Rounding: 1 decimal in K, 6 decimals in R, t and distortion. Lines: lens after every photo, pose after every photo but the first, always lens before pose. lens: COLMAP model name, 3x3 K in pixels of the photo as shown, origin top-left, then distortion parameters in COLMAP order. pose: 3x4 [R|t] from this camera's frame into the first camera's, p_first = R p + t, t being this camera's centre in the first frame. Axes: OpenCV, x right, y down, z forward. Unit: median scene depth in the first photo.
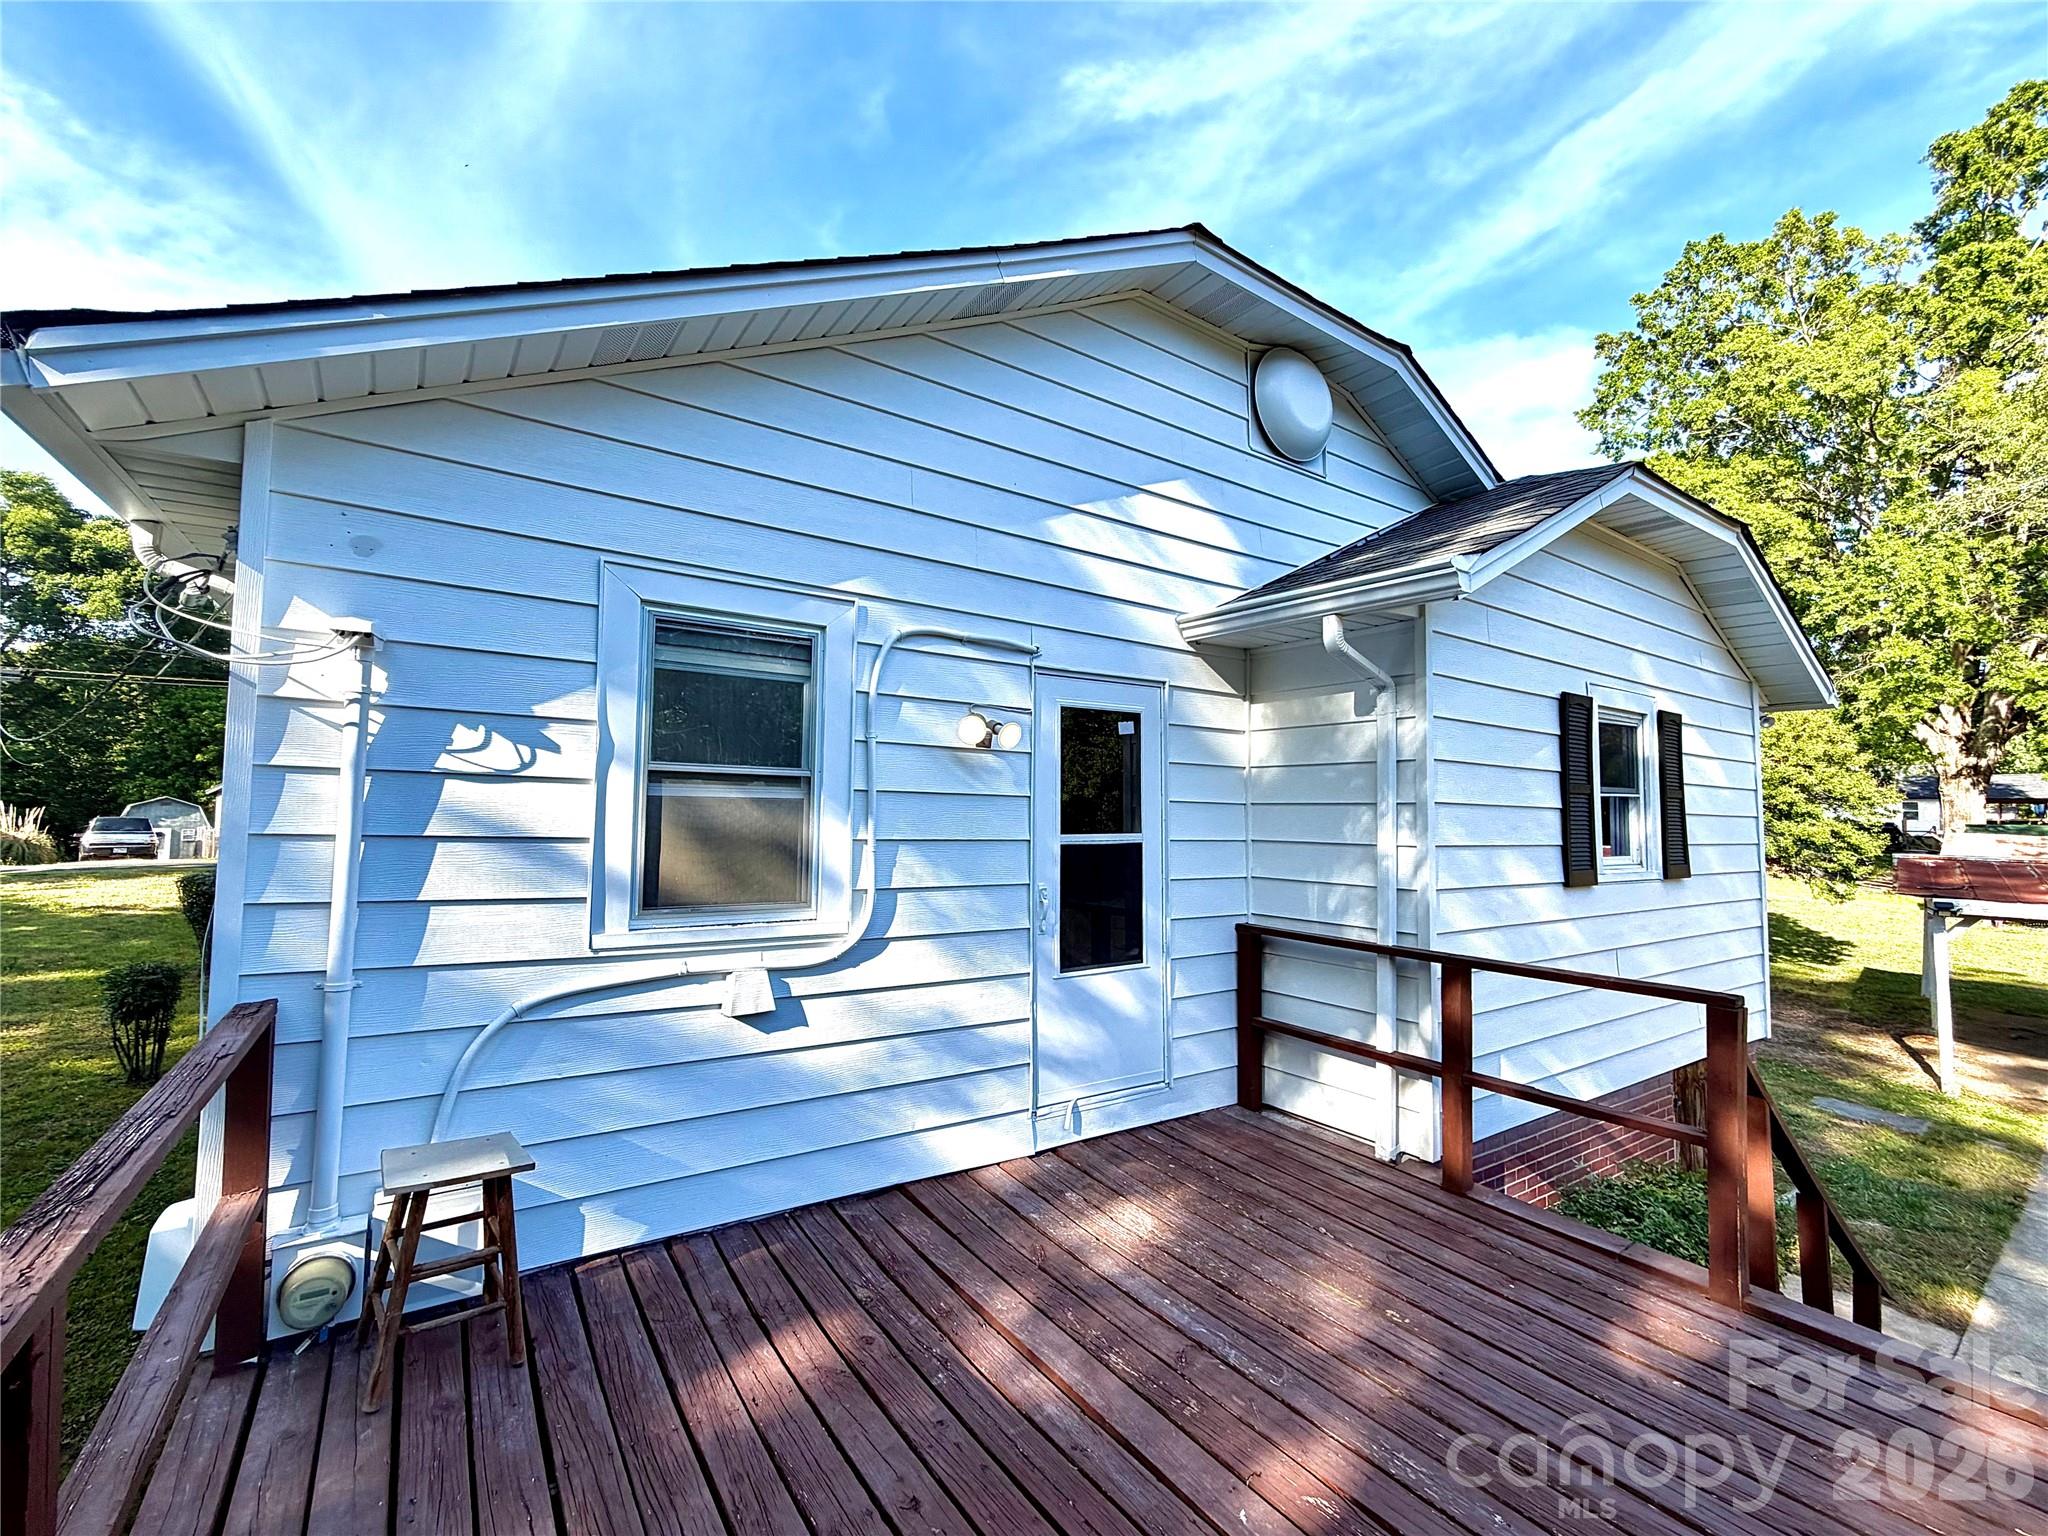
lens RADIAL K [[866.6, 0, 1018.5], [0, 866.6, 779.5], [0, 0, 1]] dist [-0.005115, -0.000240]
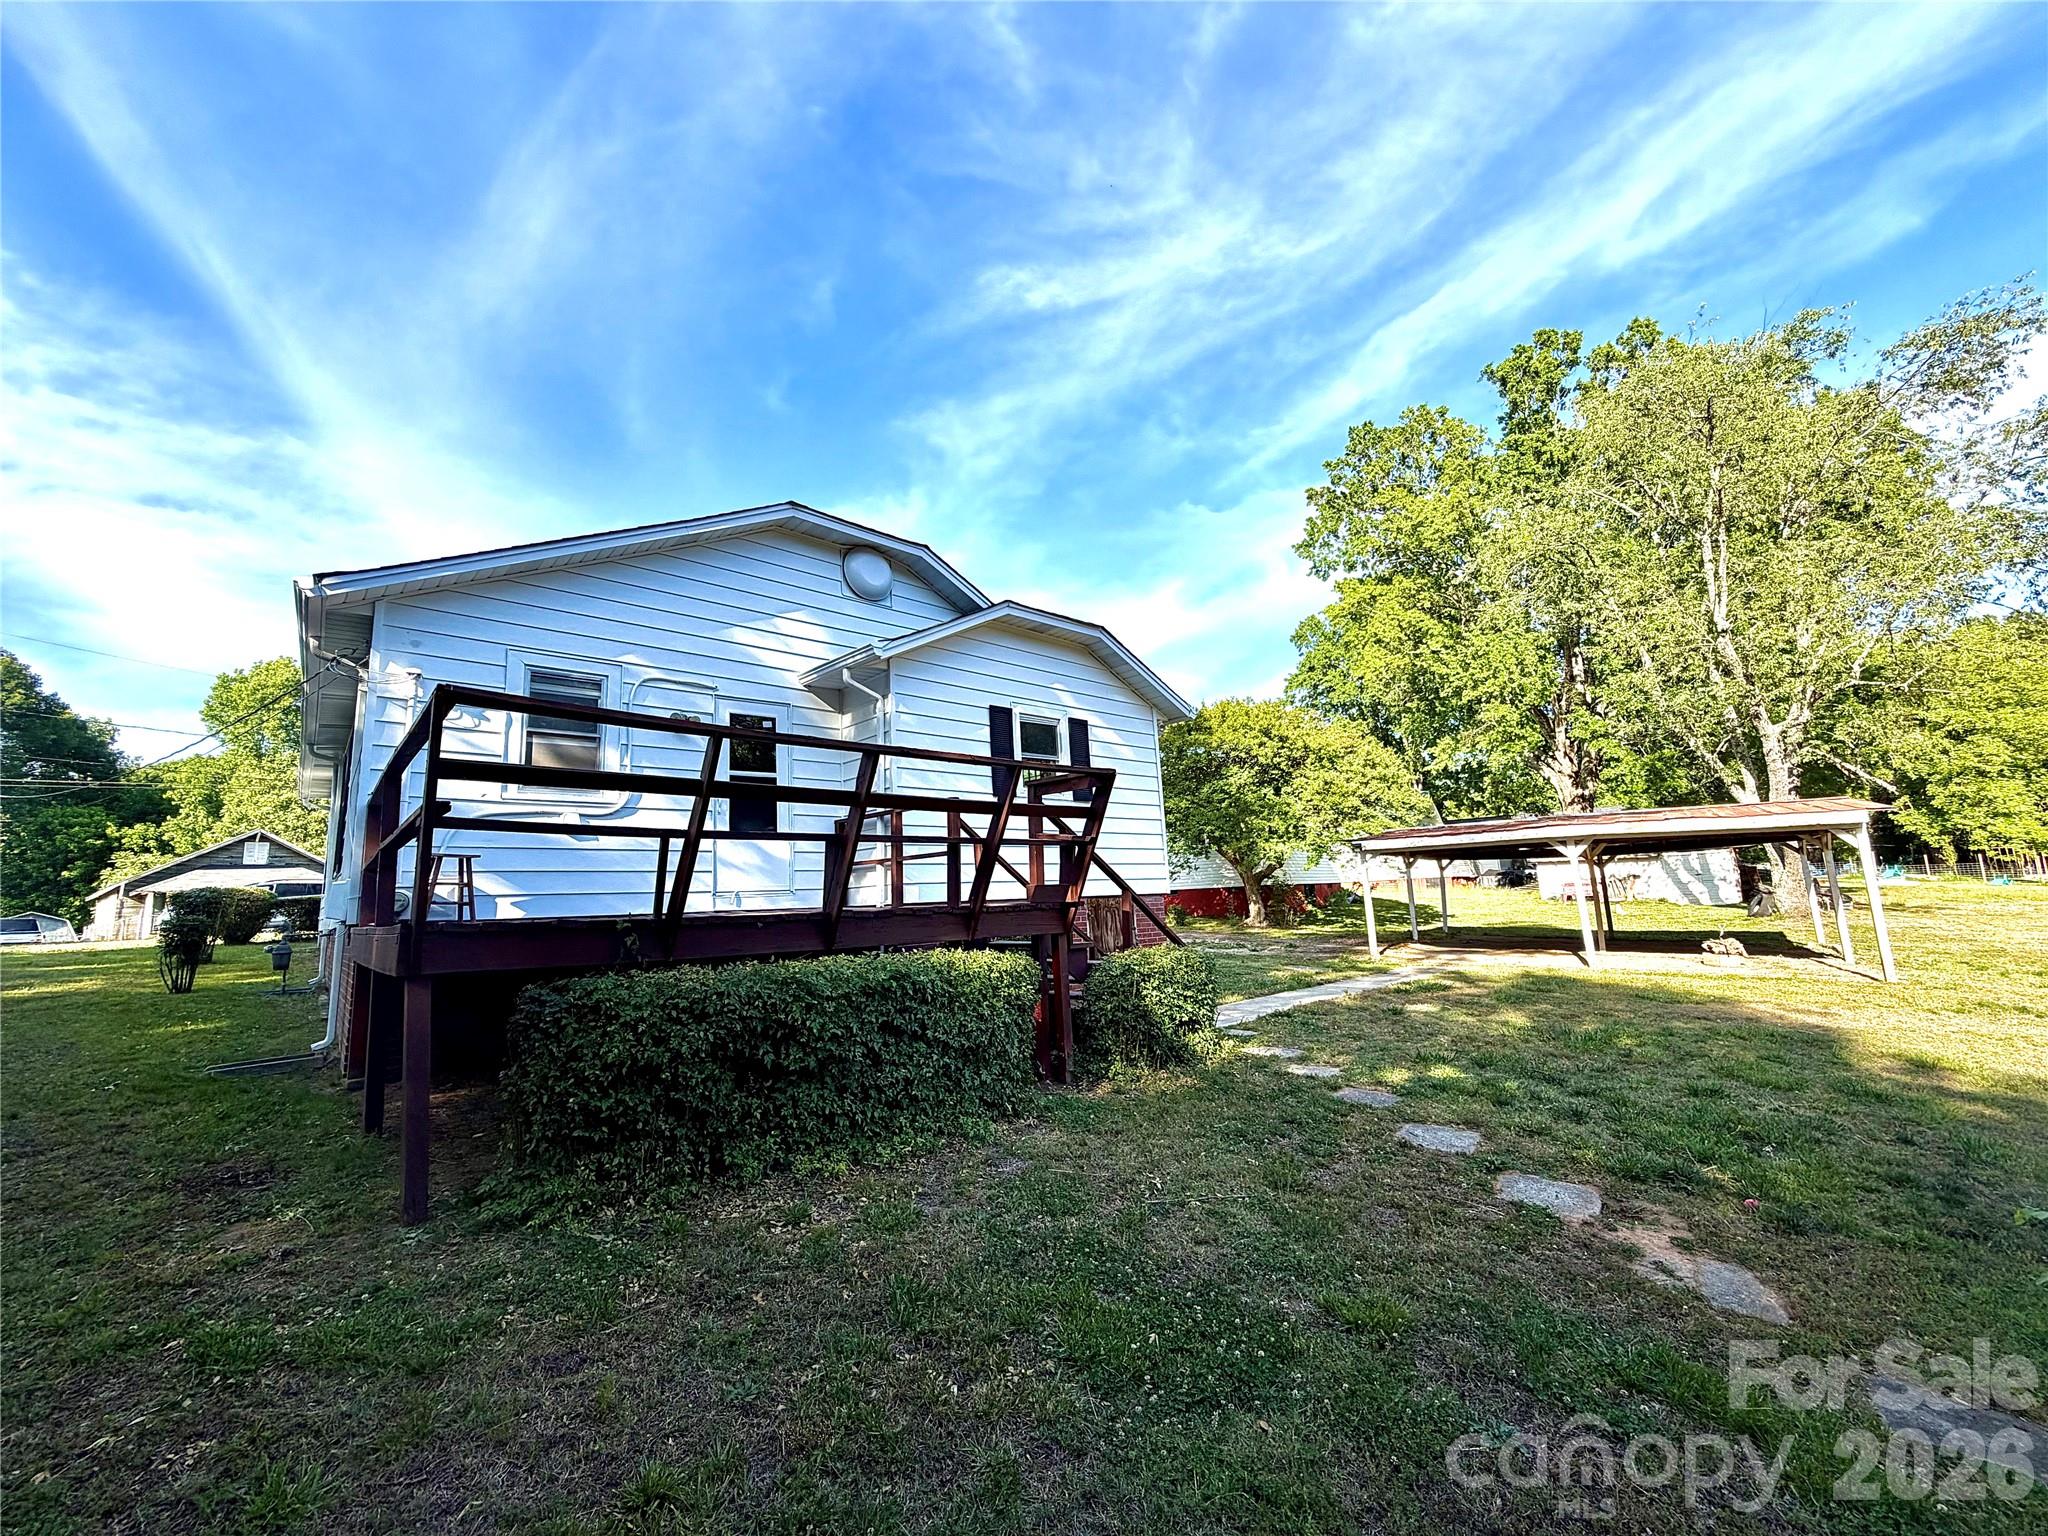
lens RADIAL K [[818.0, 0, 1029.0], [0, 818.0, 777.2], [0, 0, 1]] dist [-0.002476, 0.000625]
pose [[0.990563, -0.040940, 0.130803, 0.079693], [0.055294, 0.992606, -0.108059, 0.046479], [-0.125412, 0.114272, 0.985502, -0.163107]]
